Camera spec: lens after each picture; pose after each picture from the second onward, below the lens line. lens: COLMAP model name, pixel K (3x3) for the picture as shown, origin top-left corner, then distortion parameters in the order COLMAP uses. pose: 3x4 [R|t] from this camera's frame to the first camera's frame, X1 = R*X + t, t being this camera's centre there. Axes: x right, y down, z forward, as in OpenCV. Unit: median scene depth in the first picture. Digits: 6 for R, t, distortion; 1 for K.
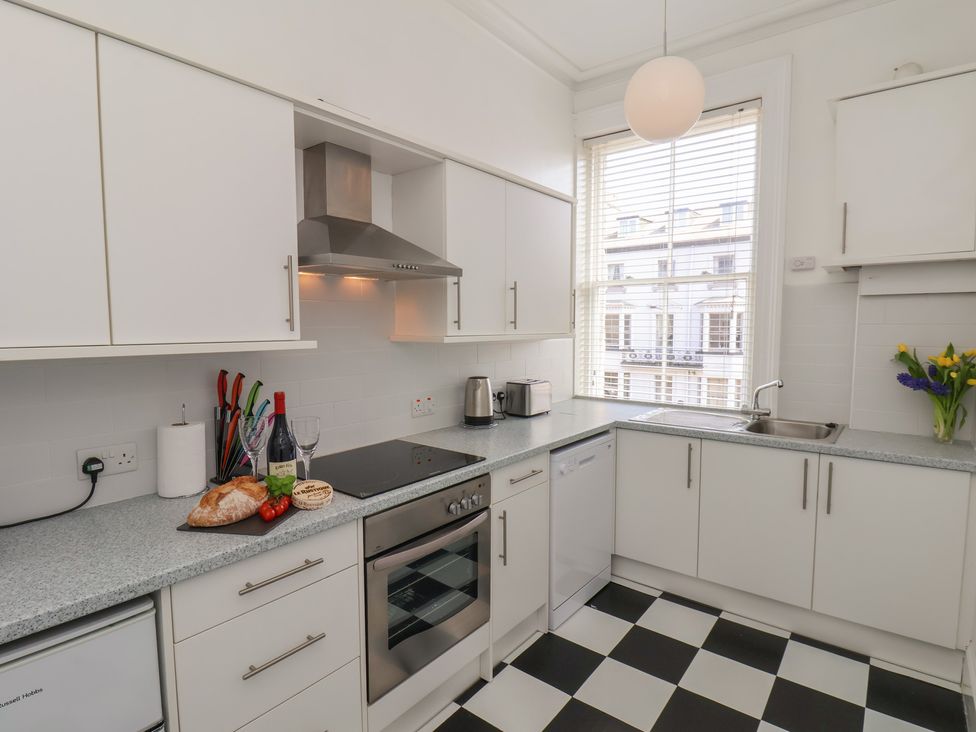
lens RADIAL K [[518.5, 0, 493.6], [0, 518.5, 365.3], [0, 0, 1]] dist [0.004155, -0.016244]
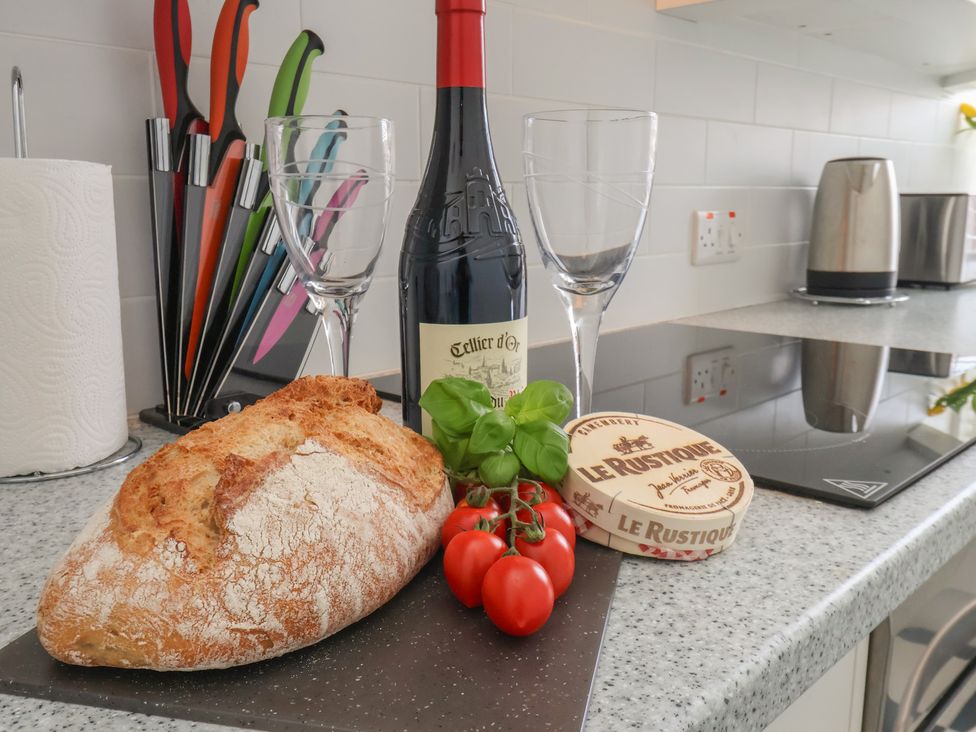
lens RADIAL K [[910.8, 0, 512.8], [0, 910.8, 366.8], [0, 0, 1]] dist [0.005204, 0.000494]
pose [[0.996483, 0.014804, -0.082471, -0.278365], [-0.005268, 0.993390, 0.114669, 0.123576], [0.083624, -0.113832, 0.989974, 0.487587]]
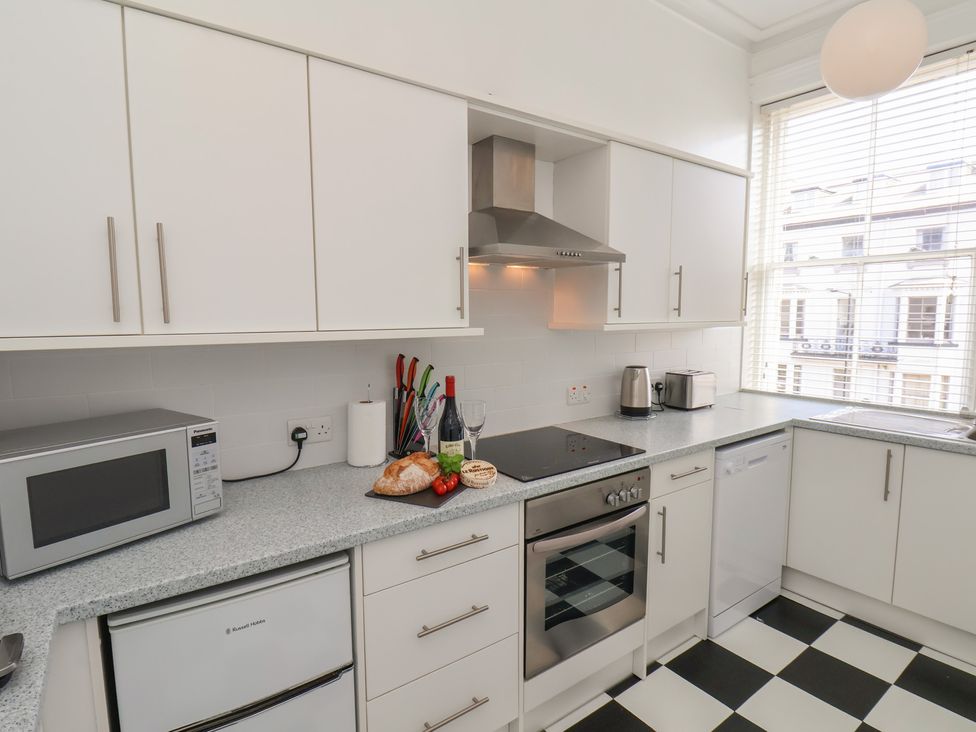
lens RADIAL K [[518.5, 0, 493.6], [0, 518.5, 365.3], [0, 0, 1]] dist [0.004155, -0.016244]
pose [[0.960983, 0.024142, -0.275551, -0.025359], [-0.017465, 0.999492, 0.026662, -0.000476], [0.276054, -0.020809, 0.960917, -0.001072]]
